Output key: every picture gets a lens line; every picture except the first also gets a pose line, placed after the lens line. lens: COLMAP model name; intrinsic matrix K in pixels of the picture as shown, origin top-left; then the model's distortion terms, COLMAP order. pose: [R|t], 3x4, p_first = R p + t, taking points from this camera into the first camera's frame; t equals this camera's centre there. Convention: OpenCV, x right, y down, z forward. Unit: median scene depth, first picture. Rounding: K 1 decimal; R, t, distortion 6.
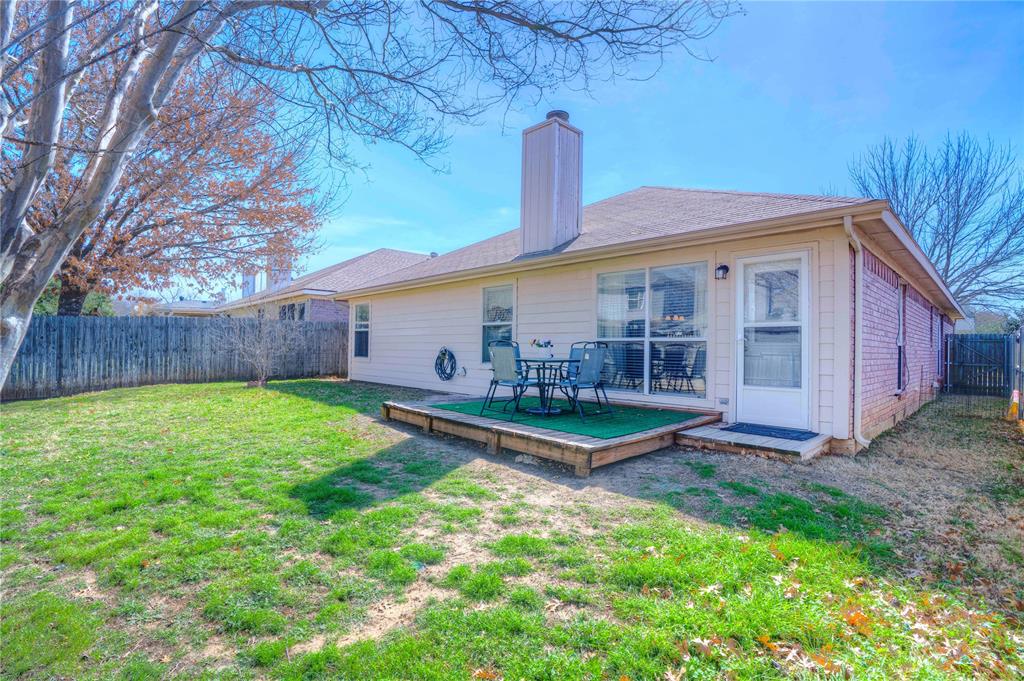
lens RADIAL K [[468.1, 0, 509.6], [0, 468.1, 343.8], [0, 0, 1]] dist [-0.033825, 0.004010]
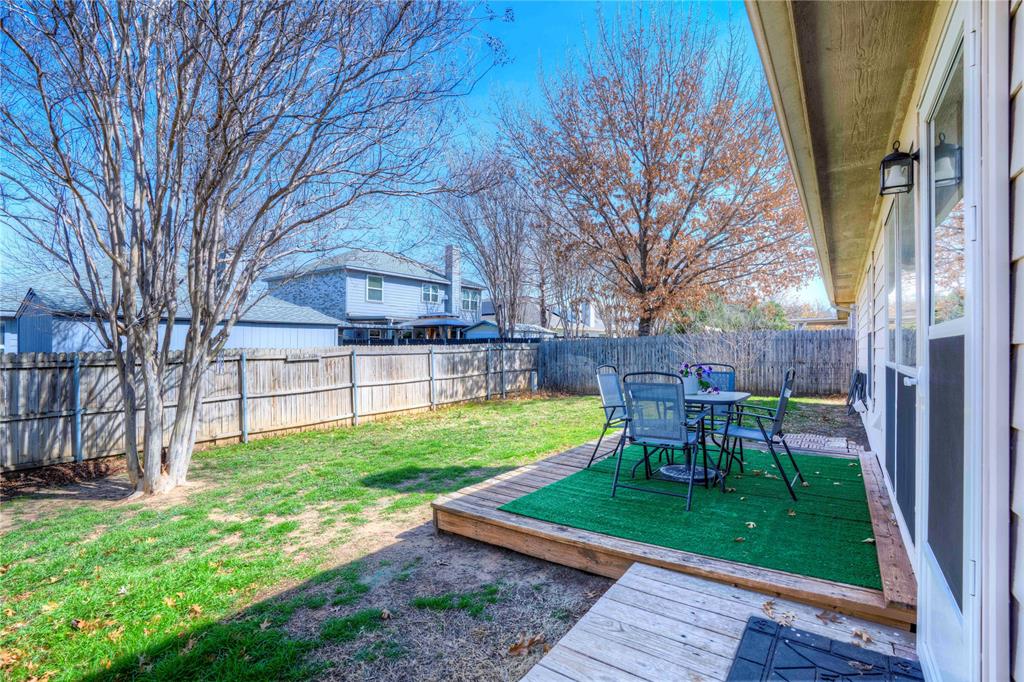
lens RADIAL K [[468.1, 0, 510.8], [0, 468.1, 348.4], [0, 0, 1]] dist [-0.033825, 0.004010]
pose [[0.202824, -0.017413, -0.979060, 1.218896], [0.016078, 0.999766, -0.014451, -0.052142], [0.979083, -0.012810, 0.203057, 1.139101]]
